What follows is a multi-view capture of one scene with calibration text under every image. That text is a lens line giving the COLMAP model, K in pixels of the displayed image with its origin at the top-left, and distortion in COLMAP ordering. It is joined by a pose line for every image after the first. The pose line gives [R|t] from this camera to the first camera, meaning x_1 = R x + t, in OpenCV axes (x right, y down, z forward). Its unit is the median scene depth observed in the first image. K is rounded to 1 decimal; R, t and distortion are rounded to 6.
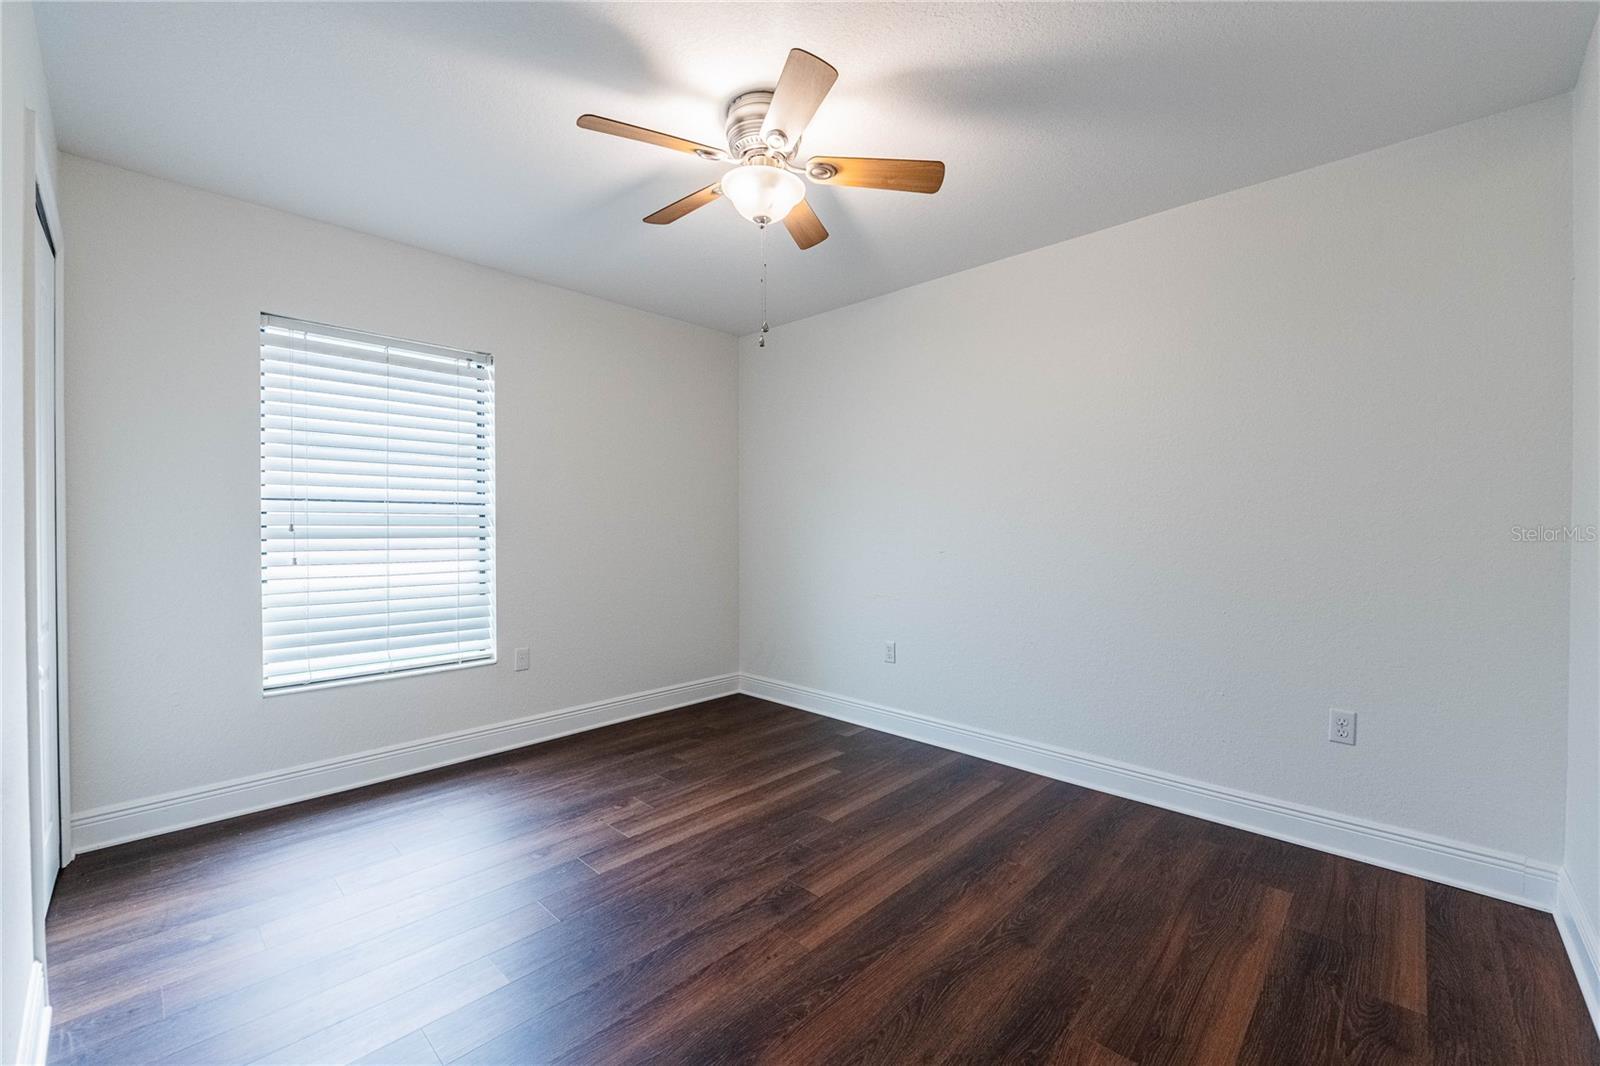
lens RADIAL K [[643.8, 0, 811.8], [0, 643.8, 530.0], [0, 0, 1]] dist [-0.010747, -0.000054]
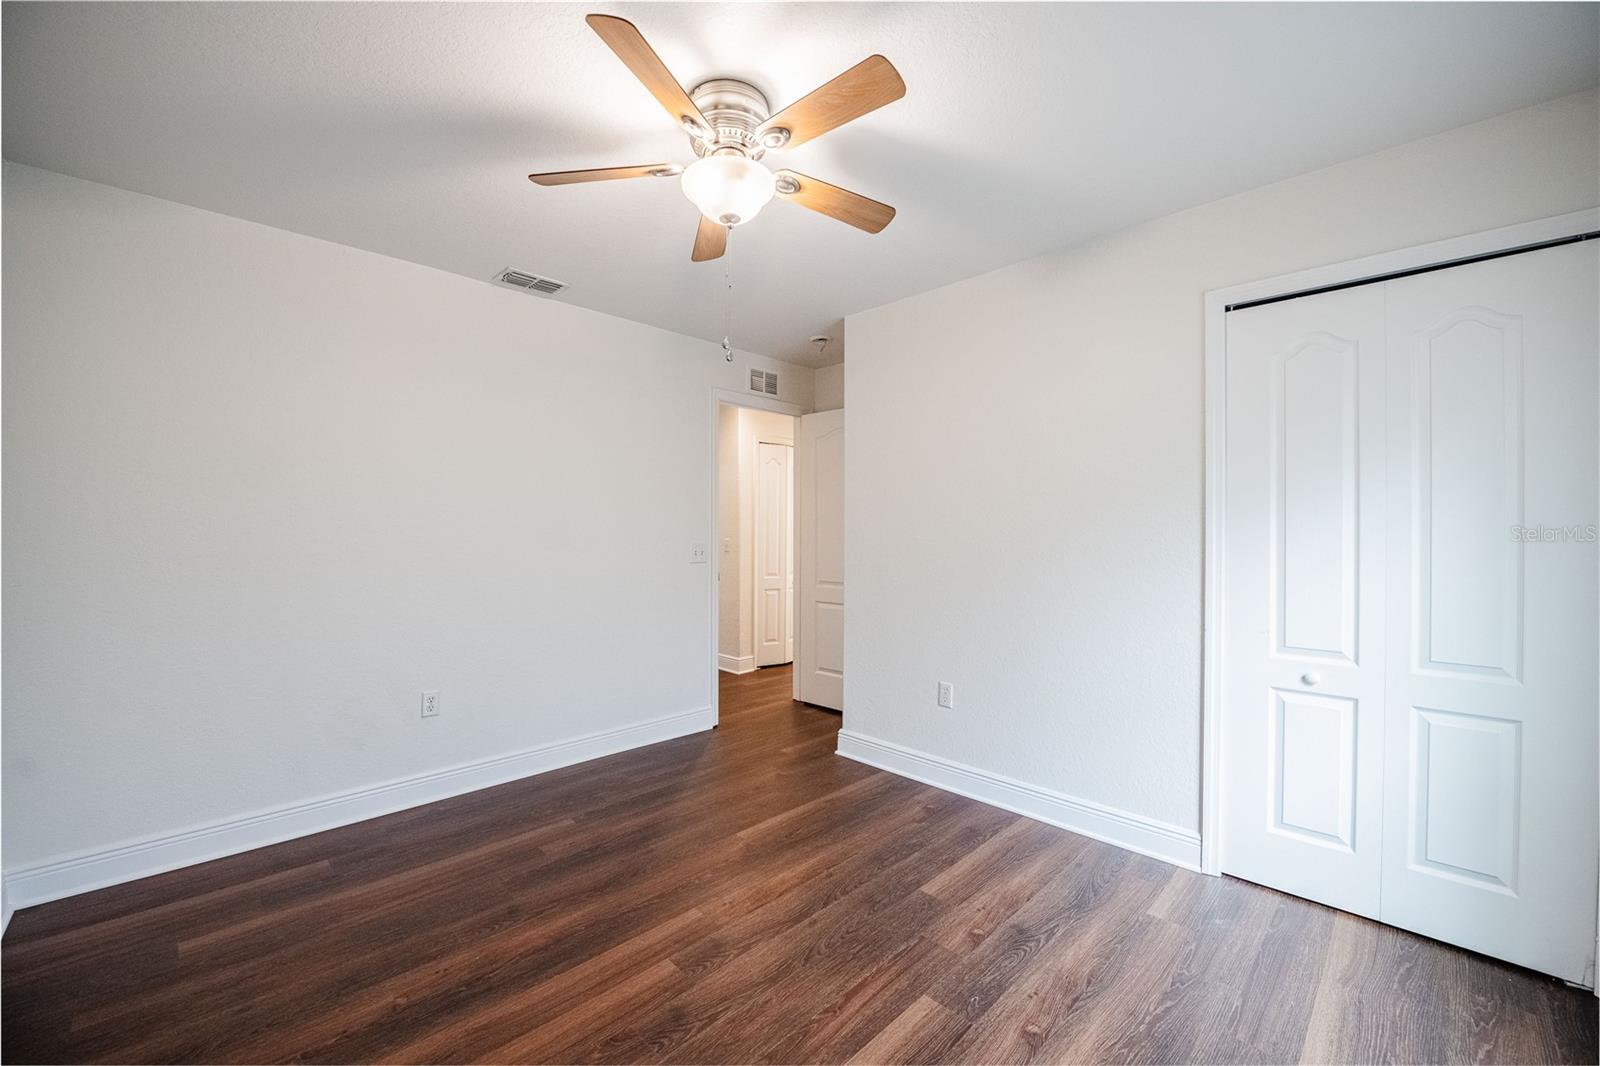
lens RADIAL K [[643.8, 0, 811.8], [0, 643.8, 530.0], [0, 0, 1]] dist [-0.010747, -0.000054]
pose [[-0.999579, -0.004312, 0.028692, -0.220805], [-0.004116, 0.999968, 0.006882, -0.060063], [-0.028721, 0.006761, -0.999565, 1.911623]]
